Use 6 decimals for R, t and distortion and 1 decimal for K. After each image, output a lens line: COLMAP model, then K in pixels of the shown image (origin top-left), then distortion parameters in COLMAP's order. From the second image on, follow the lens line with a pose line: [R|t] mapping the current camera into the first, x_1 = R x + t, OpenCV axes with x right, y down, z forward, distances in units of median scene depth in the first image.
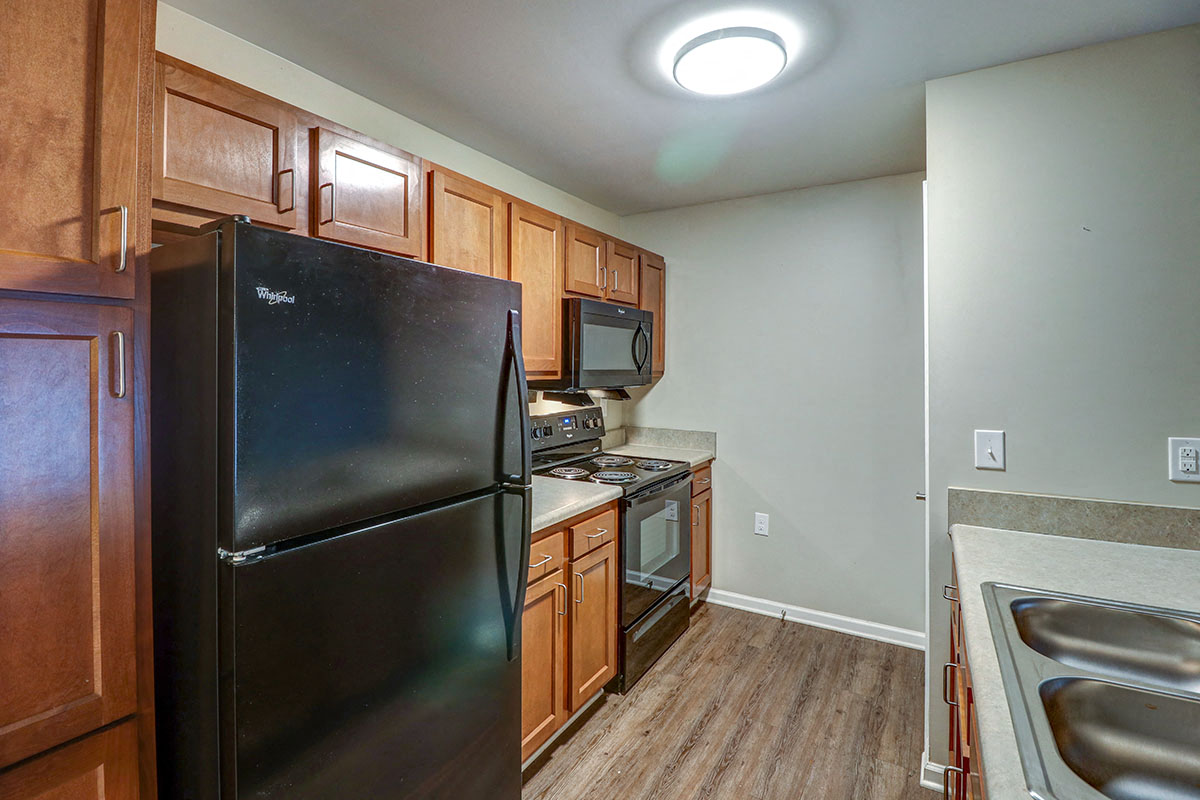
lens RADIAL K [[560.5, 0, 592.9], [0, 560.5, 367.1], [0, 0, 1]] dist [-0.001285, -0.010597]
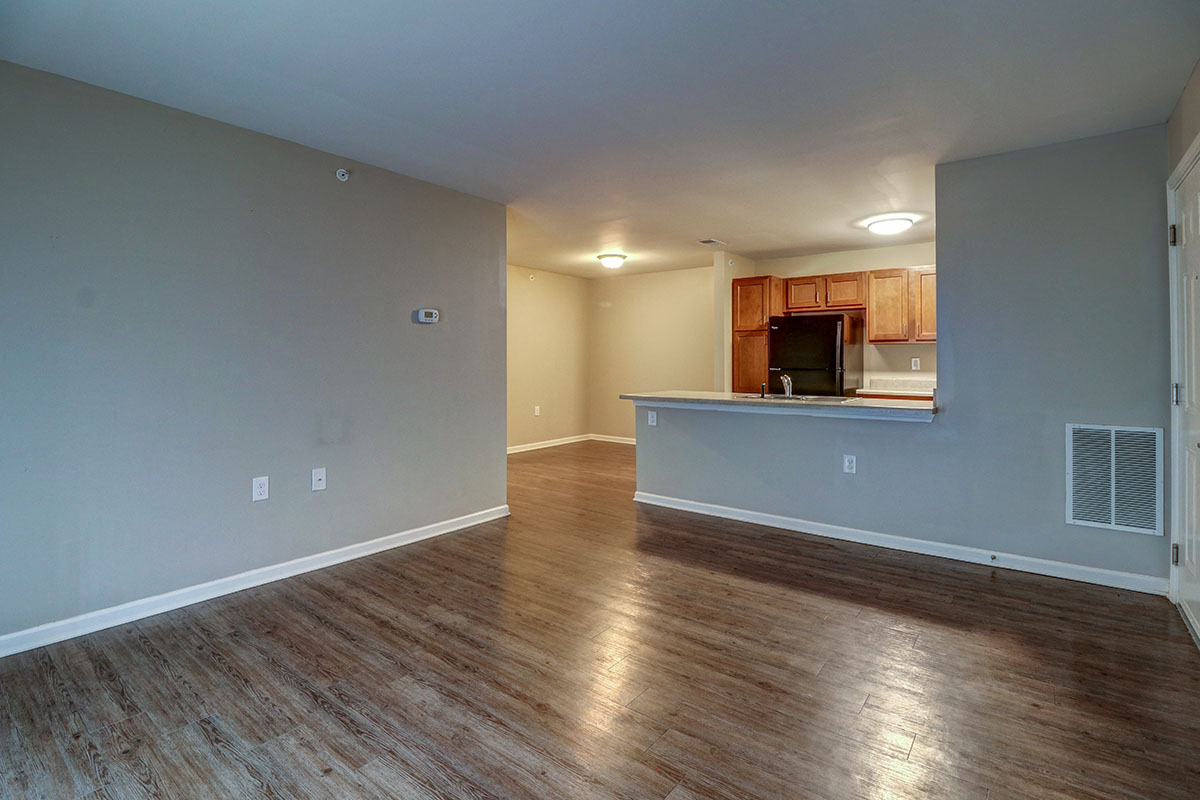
lens RADIAL K [[564.7, 0, 593.7], [0, 564.7, 356.2], [0, 0, 1]] dist [-0.001447, -0.009602]
pose [[-0.126490, -0.008972, -0.991927, 2.316136], [-0.001621, 0.999960, -0.008838, 0.097453], [0.991967, 0.000490, -0.126499, -0.069337]]
